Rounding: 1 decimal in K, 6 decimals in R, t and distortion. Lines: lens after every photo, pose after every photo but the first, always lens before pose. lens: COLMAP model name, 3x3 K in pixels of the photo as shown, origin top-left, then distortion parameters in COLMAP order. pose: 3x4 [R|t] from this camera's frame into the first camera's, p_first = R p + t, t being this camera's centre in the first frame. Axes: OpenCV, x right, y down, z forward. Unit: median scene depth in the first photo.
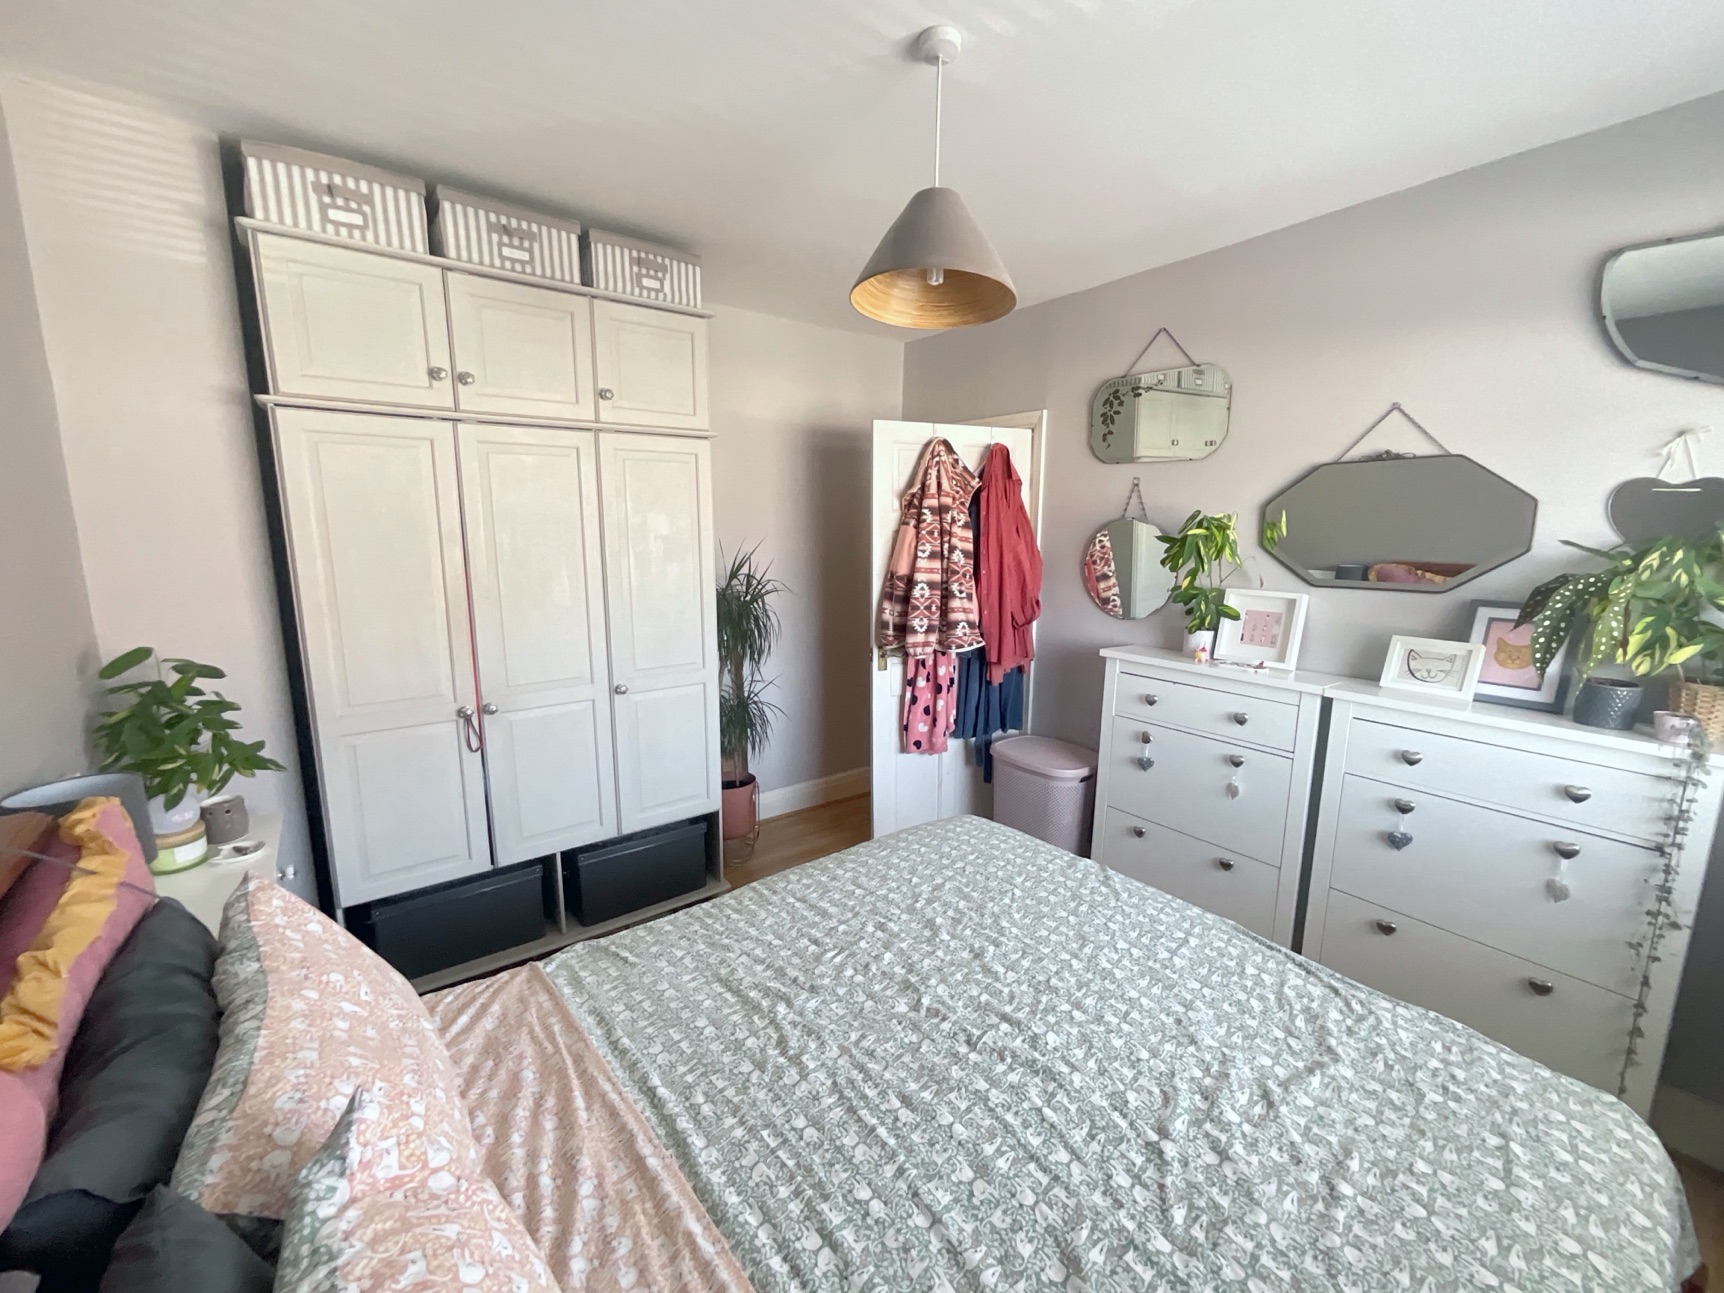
lens RADIAL K [[702.4, 0, 858.3], [0, 702.4, 644.2], [0, 0, 1]] dist [-0.003954, 0.002806]
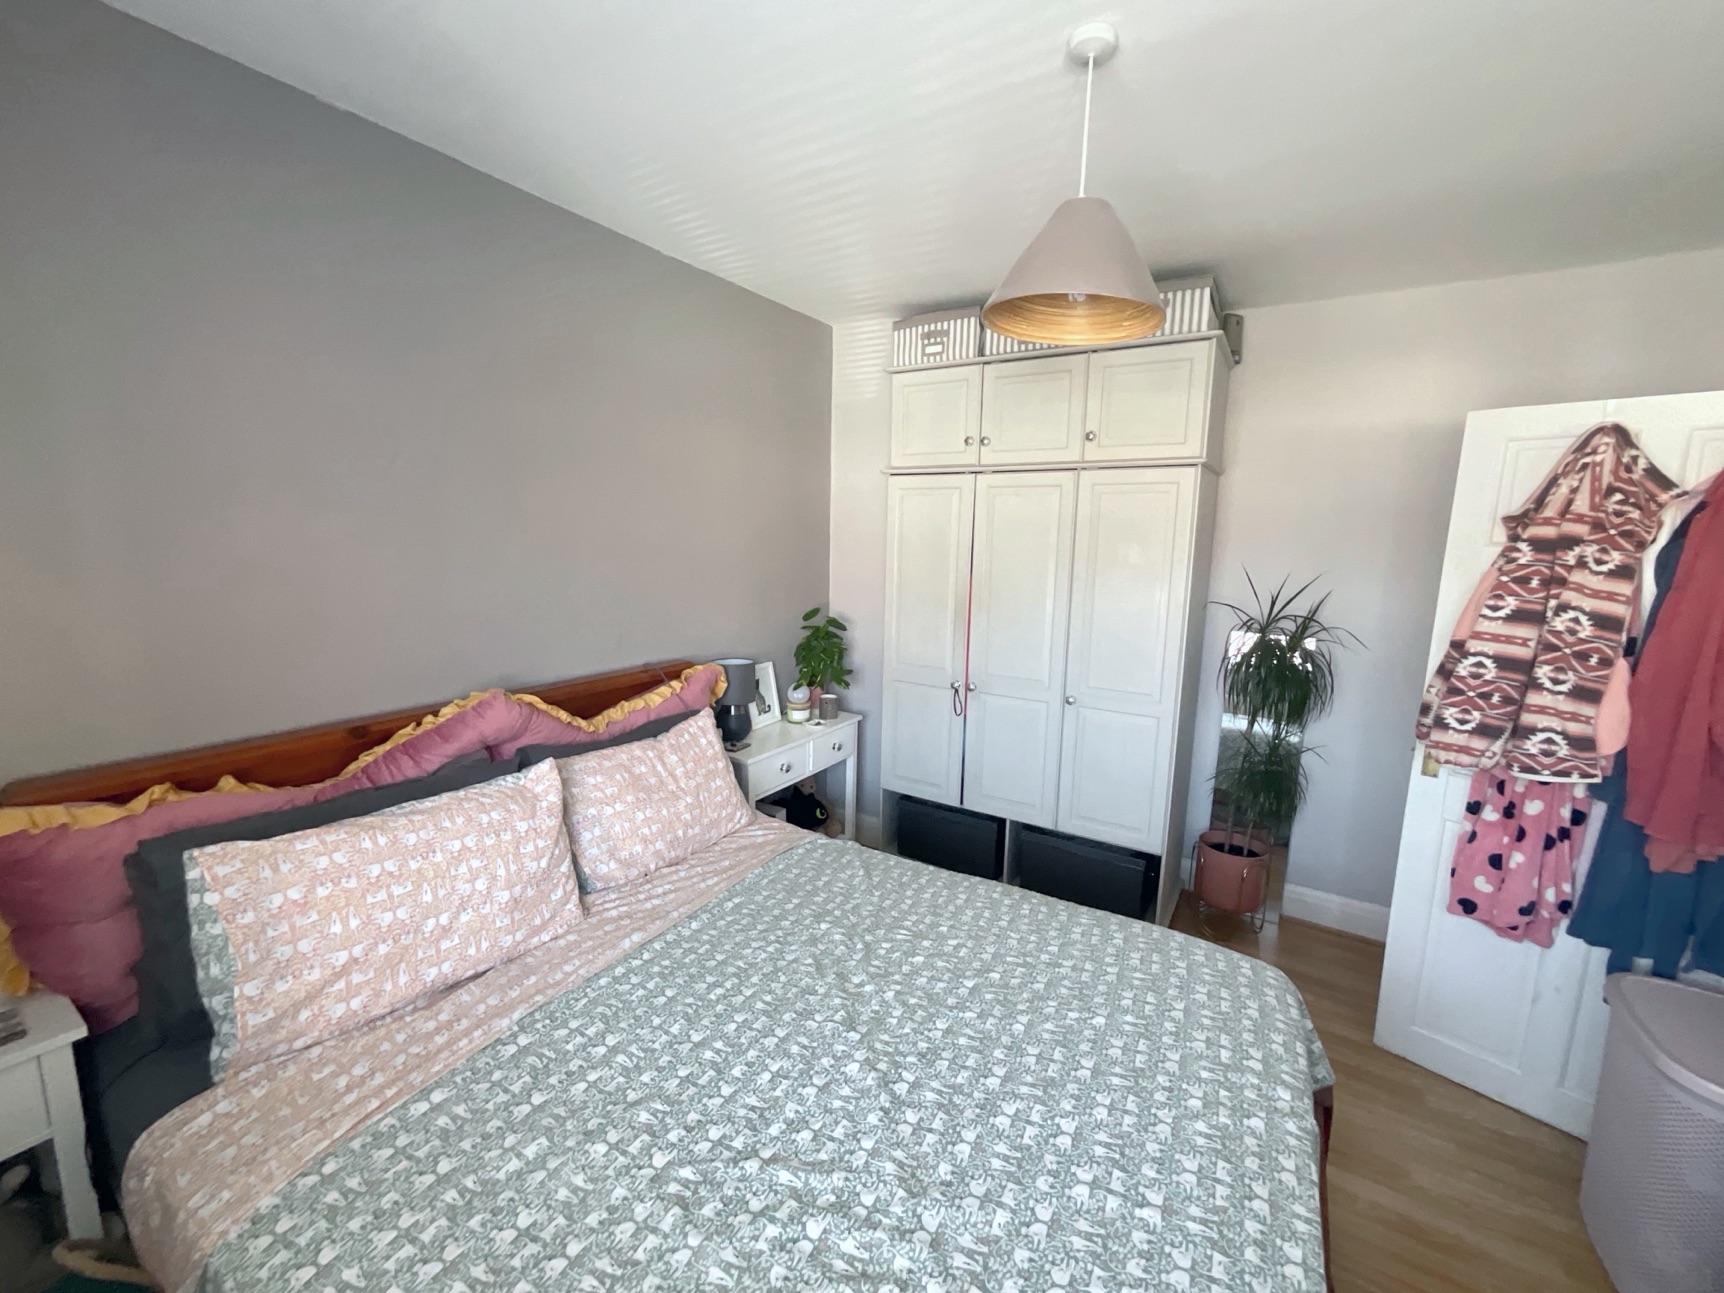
lens RADIAL K [[702.4, 0, 860.5], [0, 702.4, 642.4], [0, 0, 1]] dist [-0.003954, 0.002806]
pose [[0.357631, 0.146858, -0.922243, 0.669133], [-0.179373, 0.979972, 0.086493, -0.074480], [0.916474, 0.134492, 0.376811, 0.328132]]
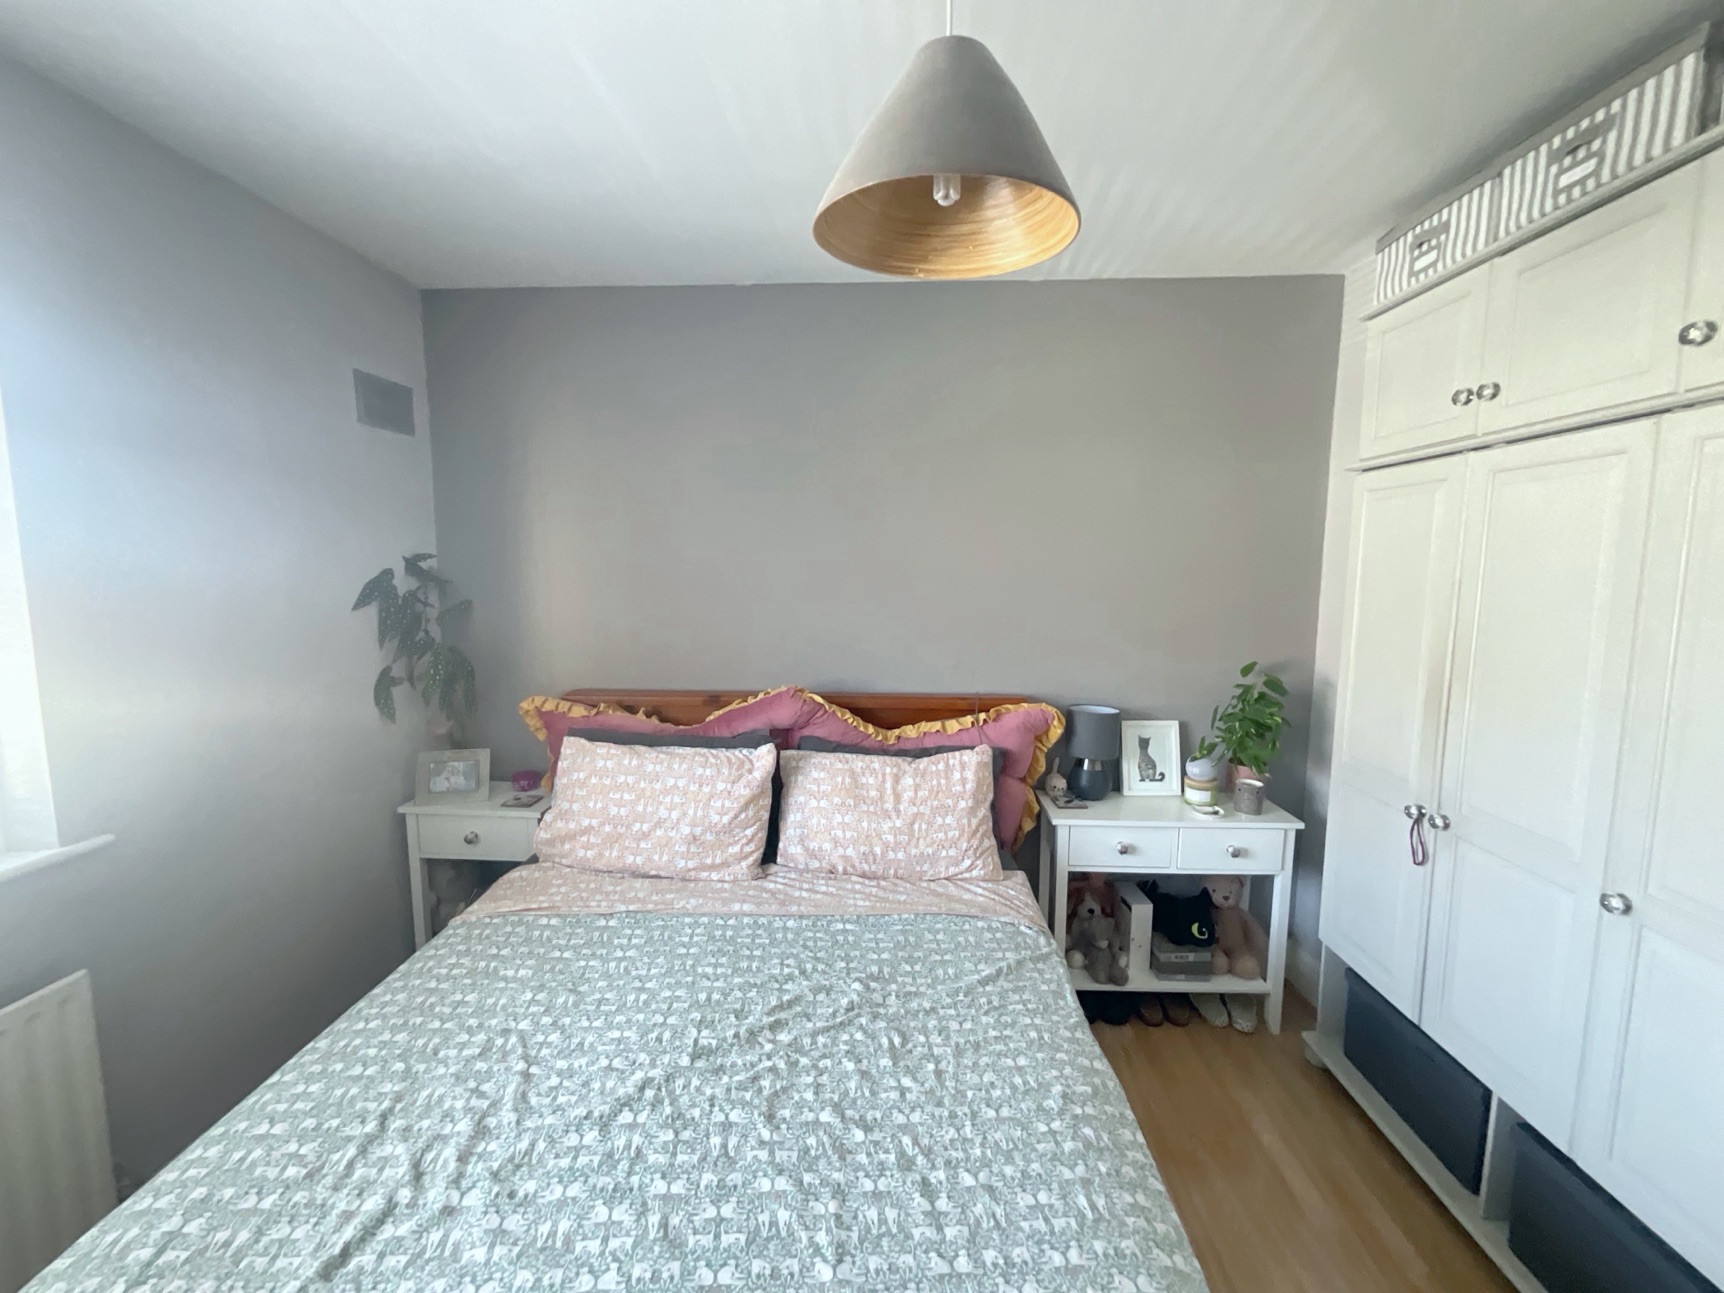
lens RADIAL K [[702.4, 0, 861.9], [0, 702.4, 641.9], [0, 0, 1]] dist [-0.003954, 0.002806]
pose [[-0.631299, 0.079202, -0.771485, 0.484214], [-0.139854, 0.966837, 0.213699, -0.187650], [0.762825, 0.242803, -0.599287, 1.021031]]
